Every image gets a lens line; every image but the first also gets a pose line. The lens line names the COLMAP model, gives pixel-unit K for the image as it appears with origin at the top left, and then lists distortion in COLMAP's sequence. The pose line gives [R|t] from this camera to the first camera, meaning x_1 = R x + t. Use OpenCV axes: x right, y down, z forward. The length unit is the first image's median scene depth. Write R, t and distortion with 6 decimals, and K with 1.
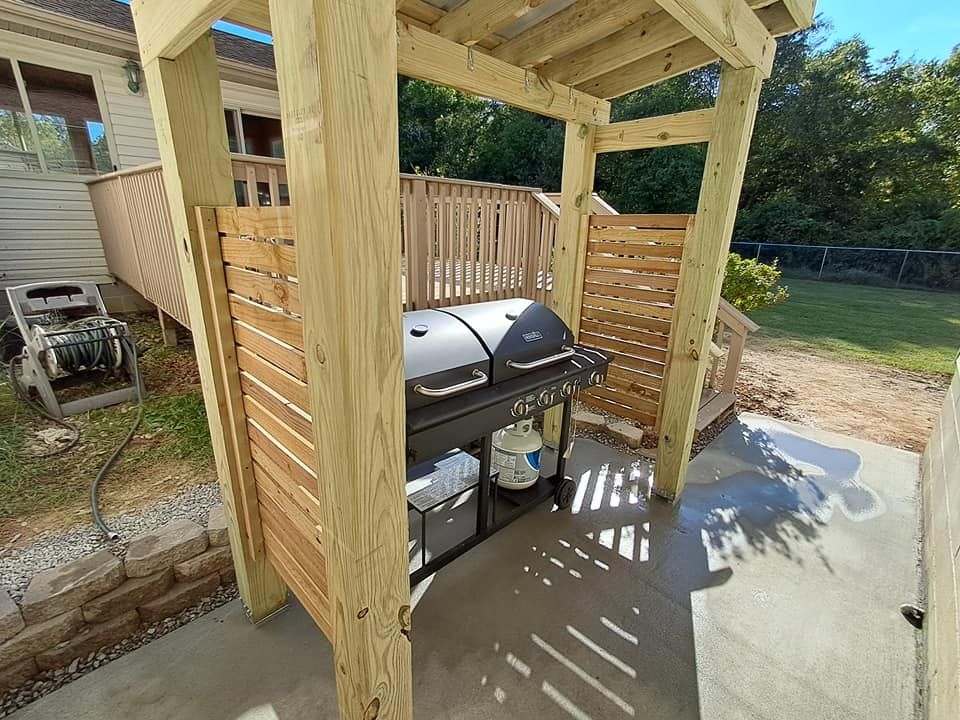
lens RADIAL K [[430.9, 0, 480.0], [0, 430.9, 360.0], [0, 0, 1]] dist [0.015318, -0.000299]
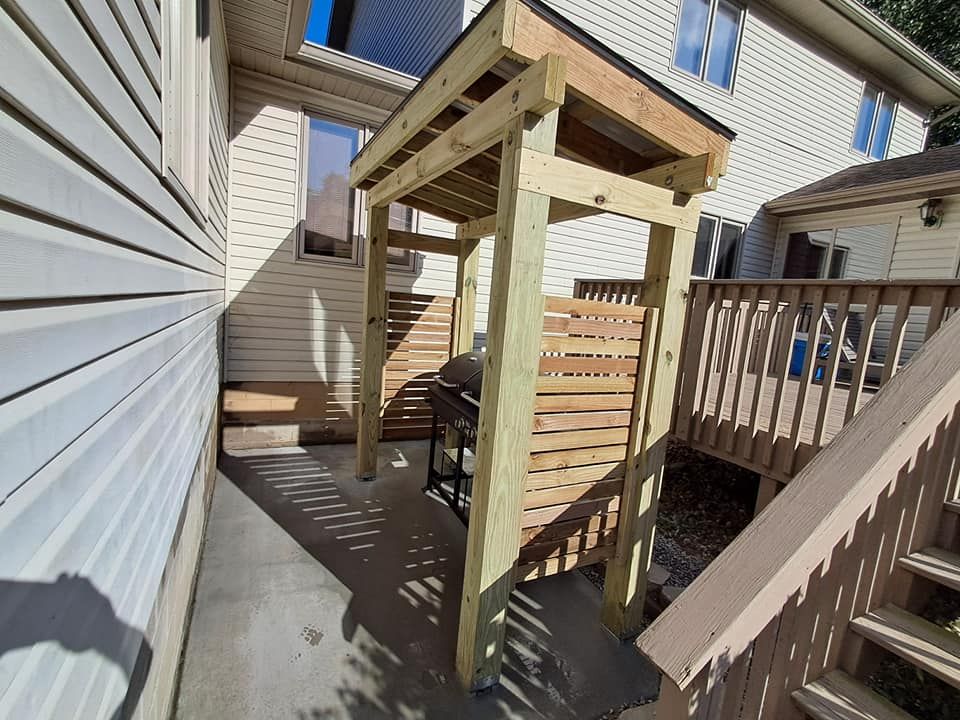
lens RADIAL K [[441.0, 0, 472.4], [0, 441.0, 361.0], [0, 0, 1]] dist [-0.001539, -0.000150]
pose [[-0.330105, 0.060838, -0.941982, 1.293041], [-0.378512, 0.905647, 0.191136, -0.337977], [0.864731, 0.419646, -0.275931, 1.187923]]
